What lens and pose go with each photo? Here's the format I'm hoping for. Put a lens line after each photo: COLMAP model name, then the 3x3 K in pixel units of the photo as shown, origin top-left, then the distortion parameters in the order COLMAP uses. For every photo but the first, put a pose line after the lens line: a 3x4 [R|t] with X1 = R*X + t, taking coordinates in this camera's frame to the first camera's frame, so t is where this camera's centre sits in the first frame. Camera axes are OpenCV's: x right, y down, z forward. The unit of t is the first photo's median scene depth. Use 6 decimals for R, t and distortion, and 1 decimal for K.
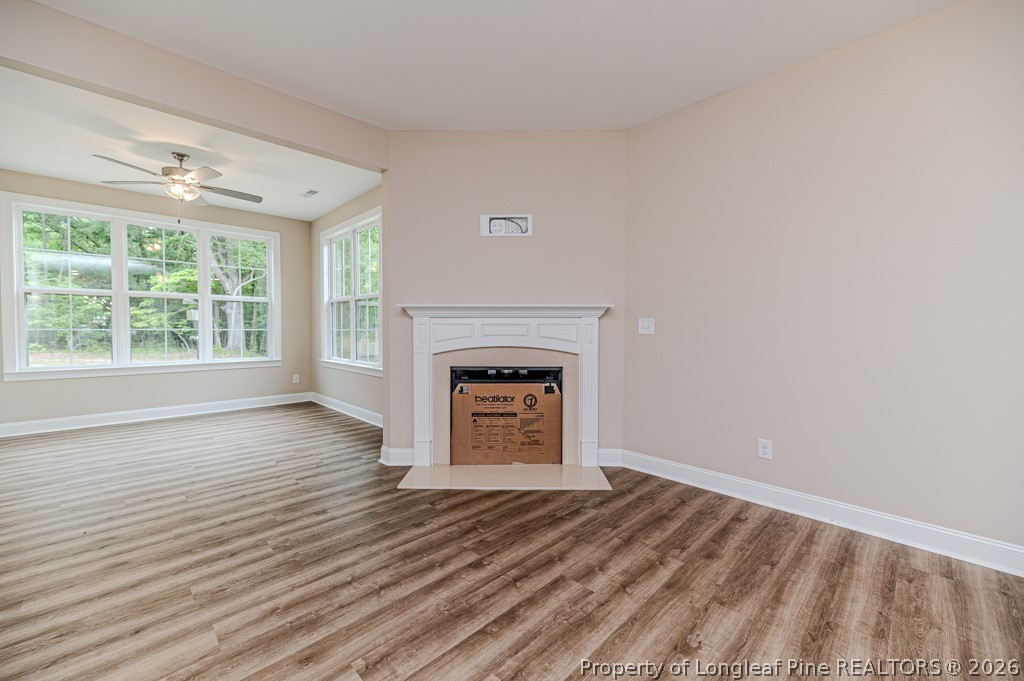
lens RADIAL K [[403.7, 0, 511.8], [0, 403.7, 340.9], [0, 0, 1]] dist [-0.000394, -0.000179]
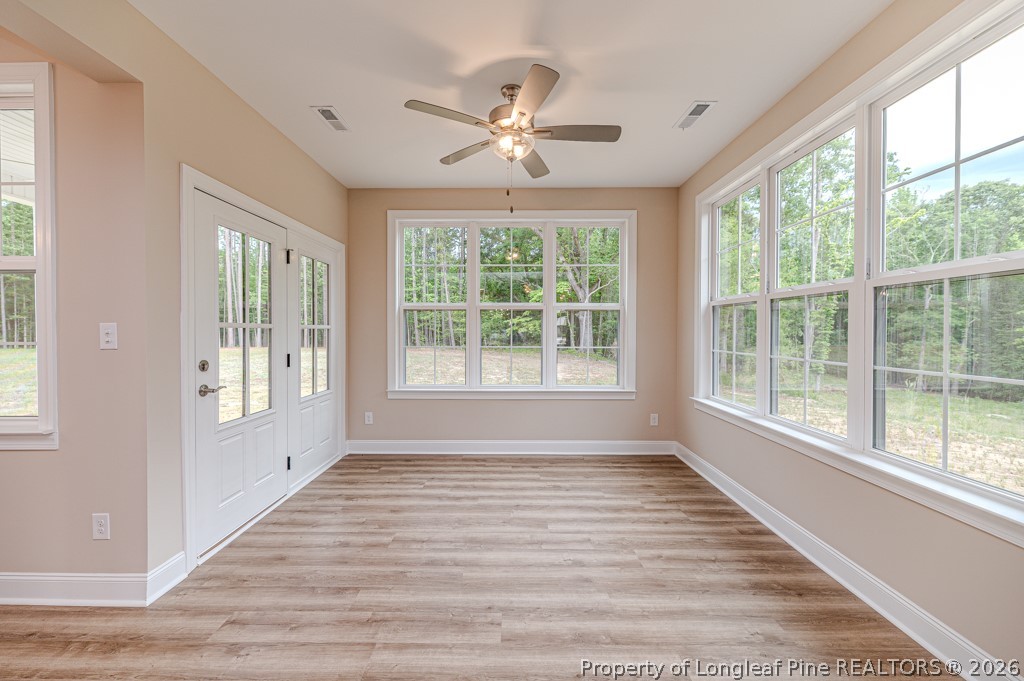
lens RADIAL K [[403.7, 0, 511.8], [0, 403.7, 340.9], [0, 0, 1]] dist [-0.000394, -0.000179]
pose [[0.709185, 0.015349, -0.704856, -0.088476], [-0.019477, 0.999808, 0.002176, -0.014677], [0.704754, 0.012186, 0.709347, 0.135135]]
